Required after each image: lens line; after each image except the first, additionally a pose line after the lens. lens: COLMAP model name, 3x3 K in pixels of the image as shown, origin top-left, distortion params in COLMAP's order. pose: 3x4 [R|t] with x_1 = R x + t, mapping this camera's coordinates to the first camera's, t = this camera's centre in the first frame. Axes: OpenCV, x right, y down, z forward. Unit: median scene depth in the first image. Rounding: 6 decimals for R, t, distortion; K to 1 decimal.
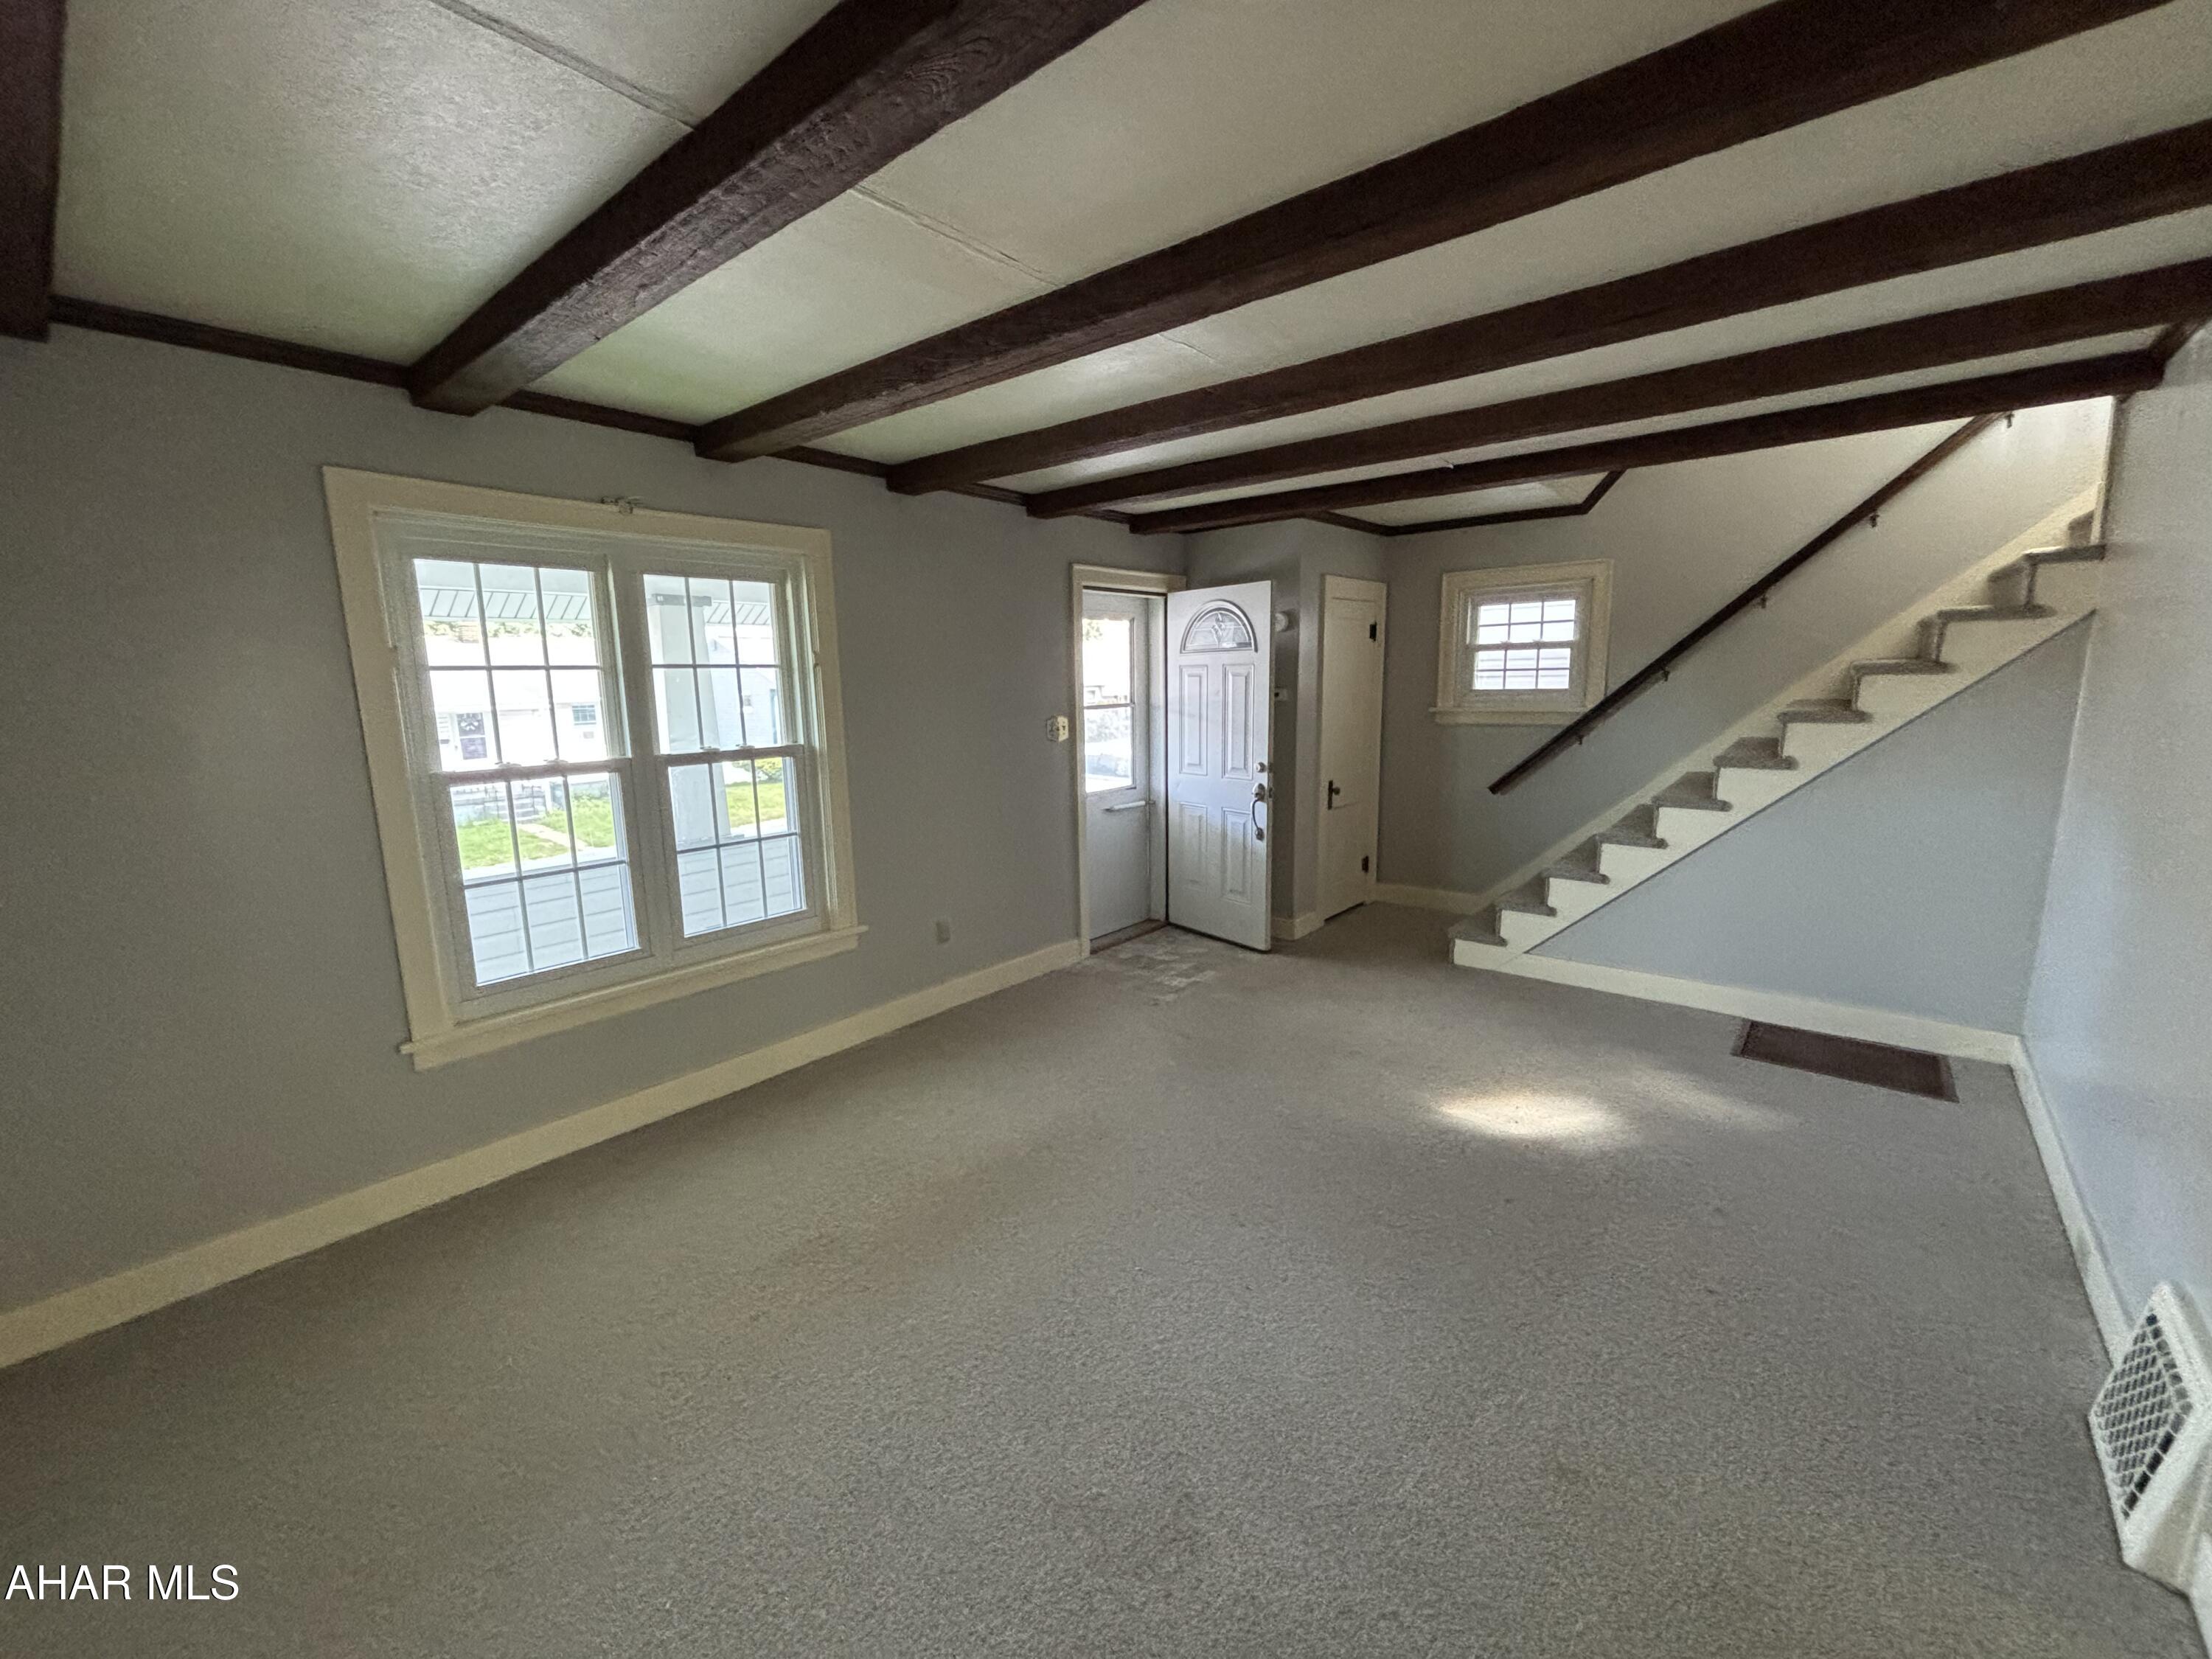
lens RADIAL K [[896.9, 0, 1093.1], [0, 896.9, 835.7], [0, 0, 1]] dist [0.002571, -0.000334]
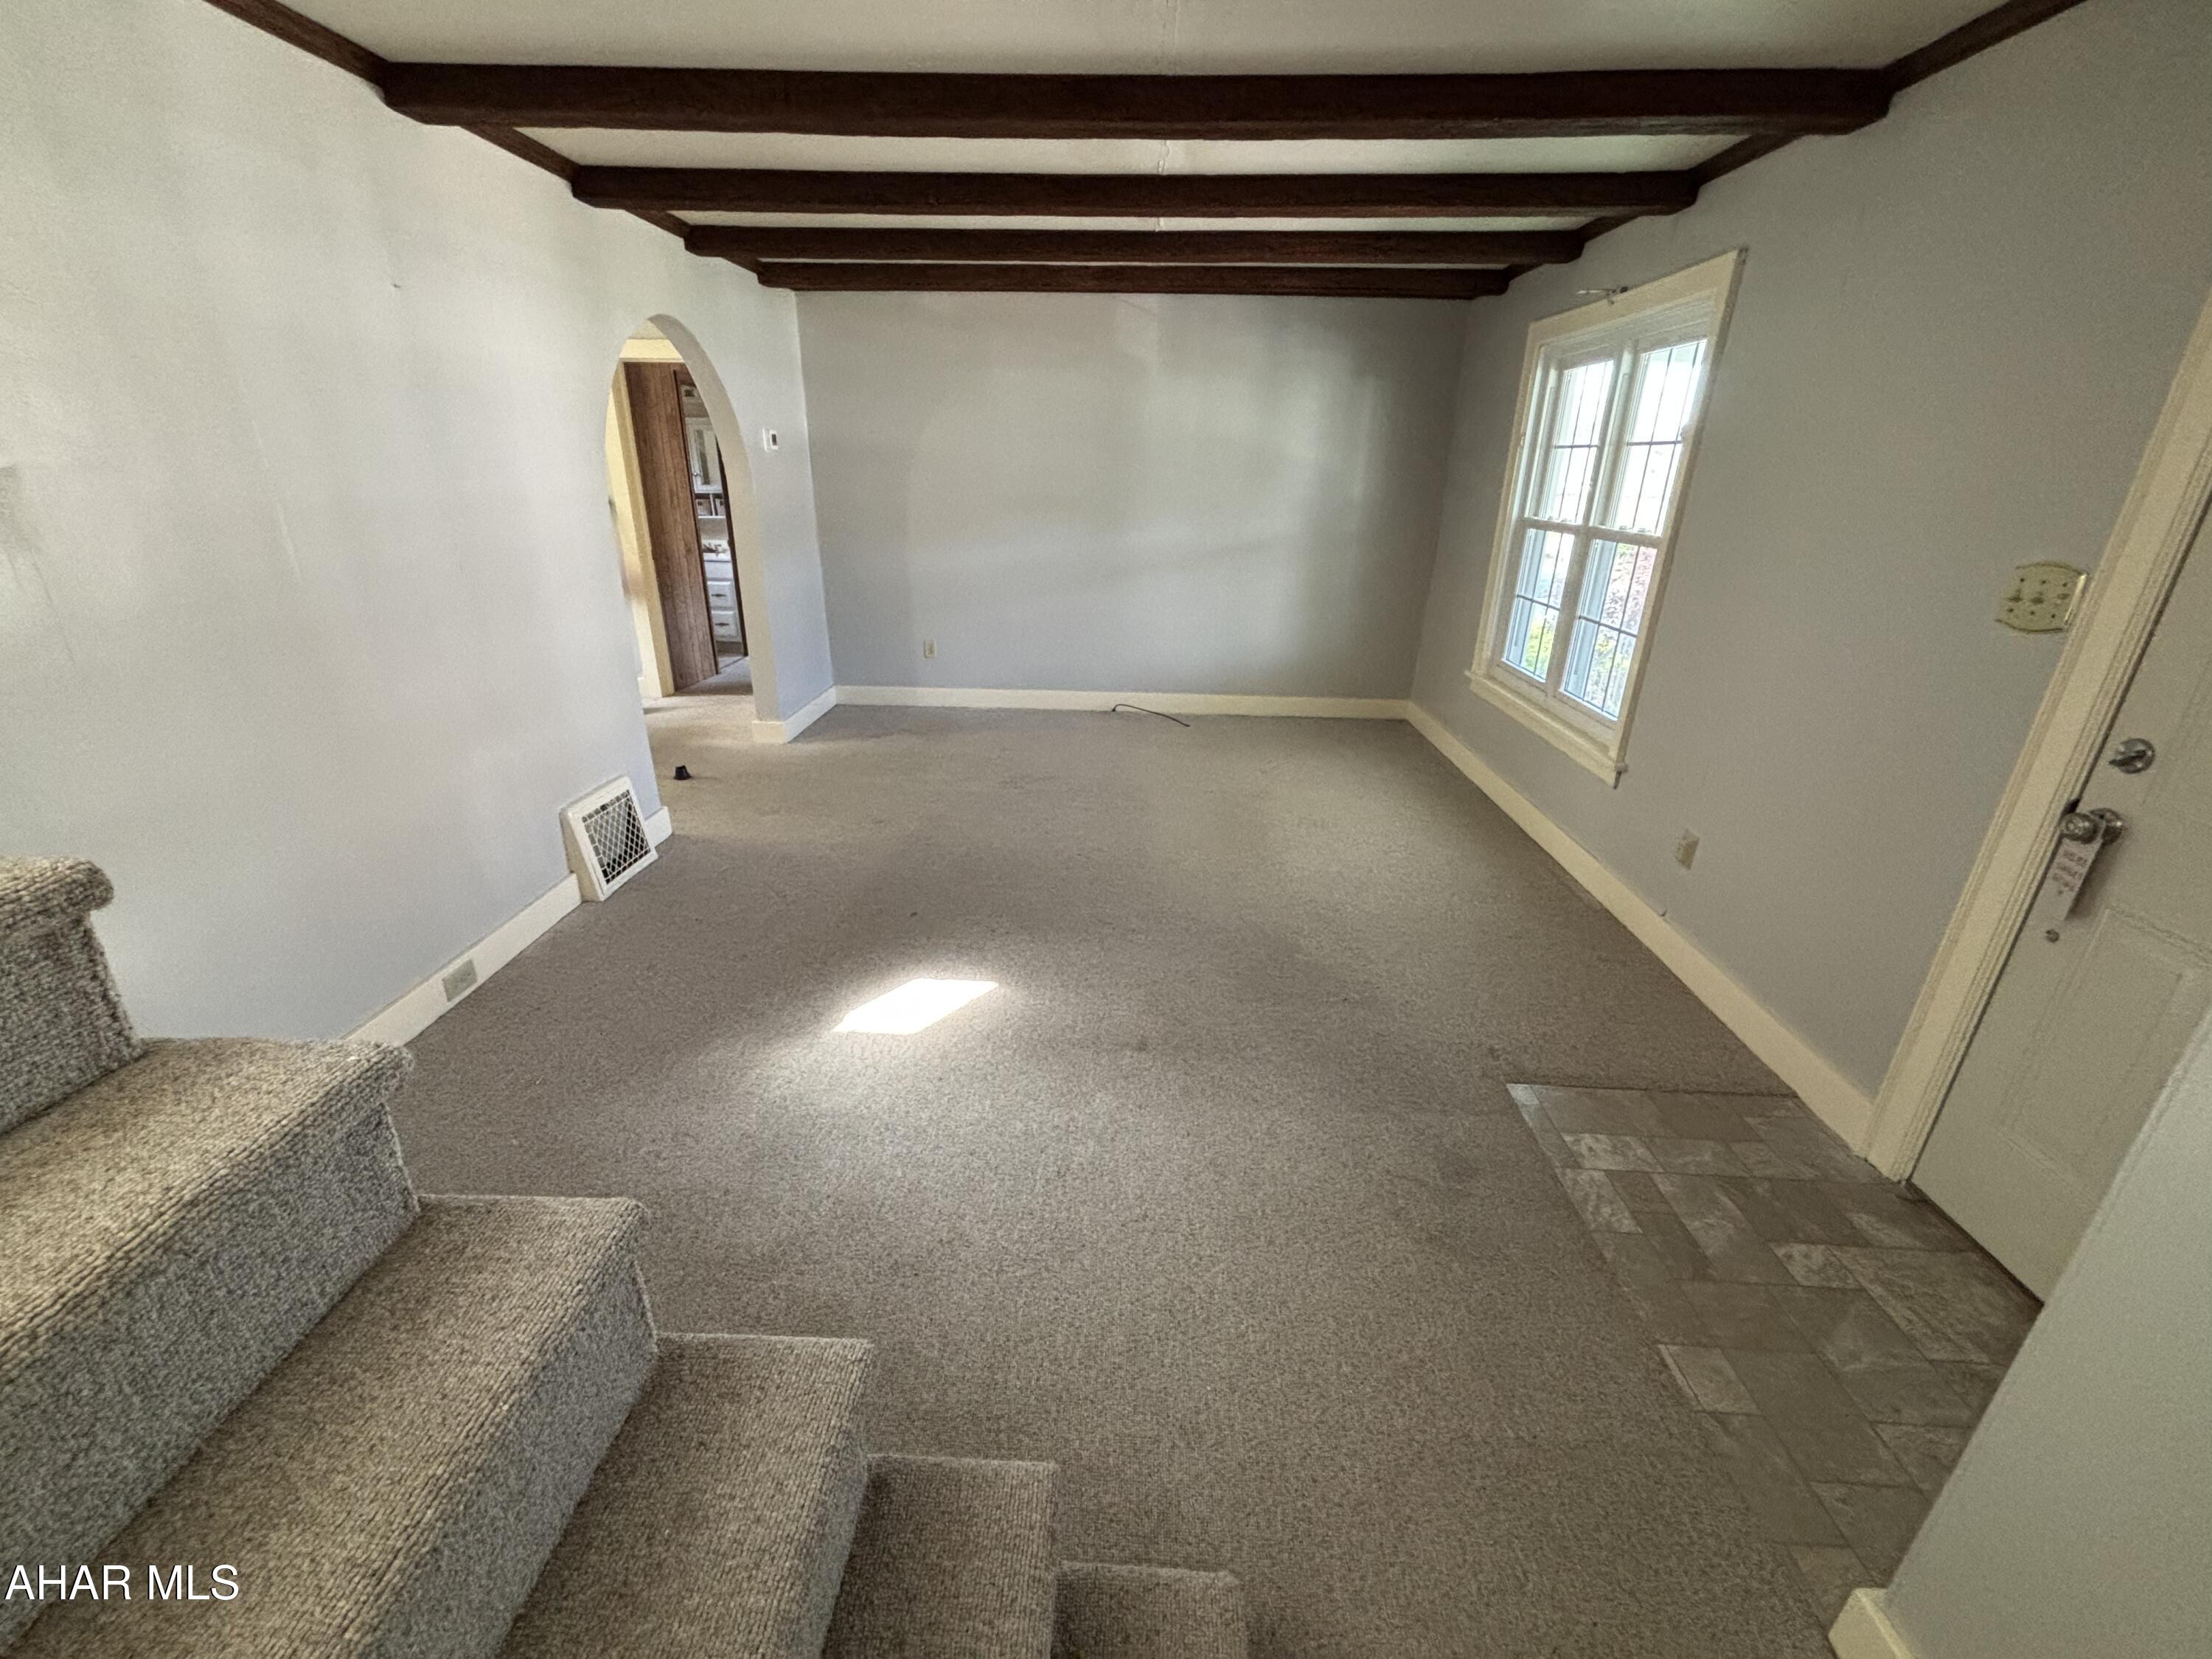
lens RADIAL K [[896.9, 0, 1094.9], [0, 896.9, 834.0], [0, 0, 1]] dist [0.002571, -0.000334]
pose [[-0.795749, 0.237679, -0.557039, 0.695569], [-0.102332, 0.853780, 0.510478, -0.252254], [0.596919, 0.463215, -0.655072, 1.423426]]
